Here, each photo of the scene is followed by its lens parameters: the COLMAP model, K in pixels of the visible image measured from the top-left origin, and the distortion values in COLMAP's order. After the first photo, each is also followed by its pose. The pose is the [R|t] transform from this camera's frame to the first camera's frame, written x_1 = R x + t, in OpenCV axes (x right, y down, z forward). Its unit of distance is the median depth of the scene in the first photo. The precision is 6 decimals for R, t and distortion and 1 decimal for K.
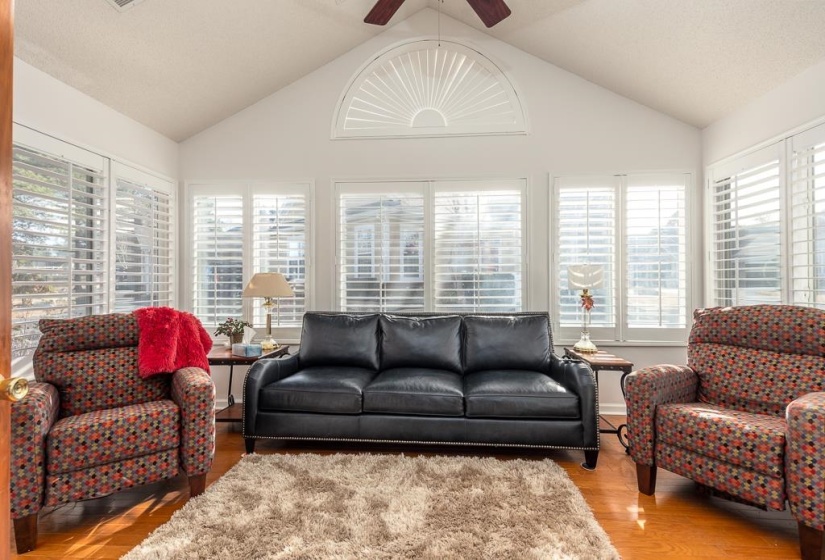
lens RADIAL K [[398.7, 0, 409.1], [0, 398.7, 278.6], [0, 0, 1]] dist [0.038153, -0.001010]
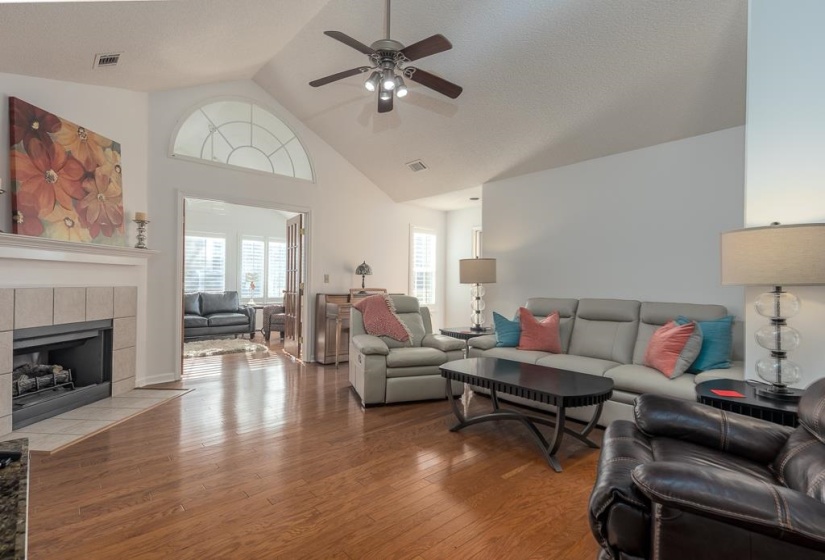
lens RADIAL K [[401.3, 0, 407.4], [0, 401.3, 281.0], [0, 0, 1]] dist [0.056573, -0.027798]
pose [[0.710874, 0.012444, 0.703209, -0.693213], [-0.022229, 0.999741, 0.004781, -0.015509], [-0.702968, -0.019030, 0.710967, -1.580764]]
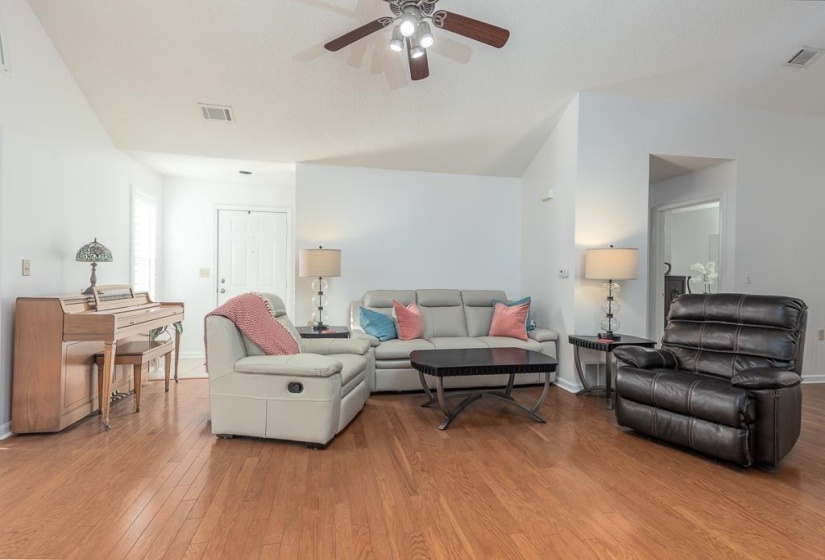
lens RADIAL K [[398.7, 0, 409.1], [0, 398.7, 278.6], [0, 0, 1]] dist [0.038153, -0.001010]
pose [[-0.265264, -0.008080, 0.964142, -0.816572], [-0.023391, 0.999725, 0.001943, -0.007957], [-0.963892, -0.022037, -0.265380, -0.638228]]
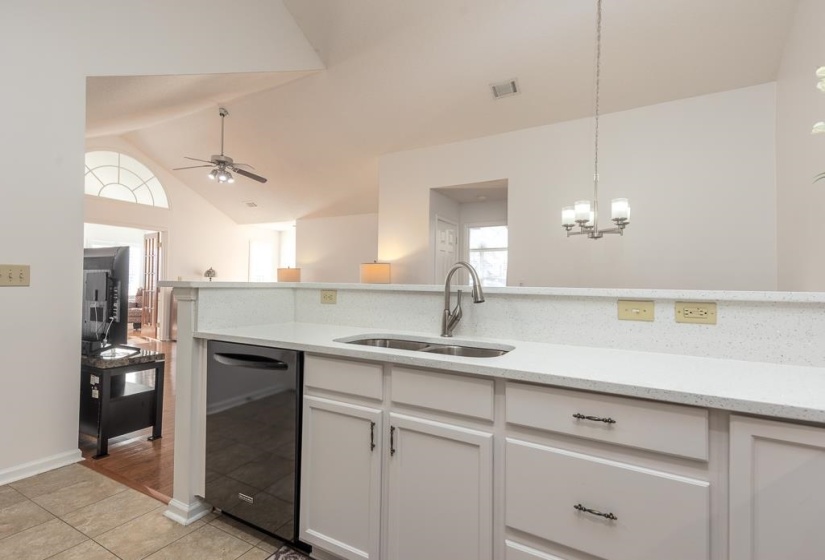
lens RADIAL K [[401.3, 0, 407.4], [0, 401.3, 281.0], [0, 0, 1]] dist [0.056573, -0.027798]
pose [[0.446973, 0.018076, 0.894365, -1.290482], [-0.028795, 0.999568, -0.005812, -0.027234], [-0.894084, -0.023155, 0.447301, -2.404753]]
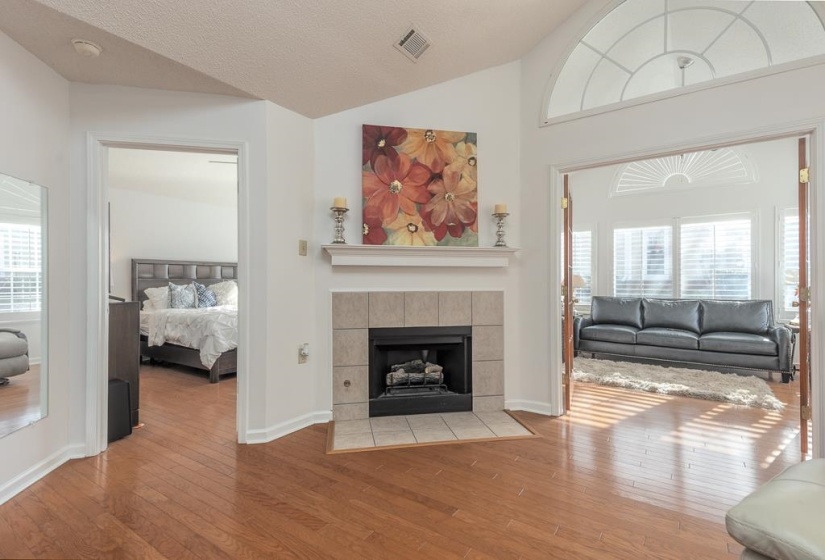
lens RADIAL K [[398.7, 0, 409.1], [0, 398.7, 278.6], [0, 0, 1]] dist [0.038153, -0.001010]
pose [[0.857662, 0.001999, -0.514210, -0.040313], [0.002721, 0.999961, 0.008425, -0.017166], [0.514207, -0.008625, 0.857623, -1.118350]]
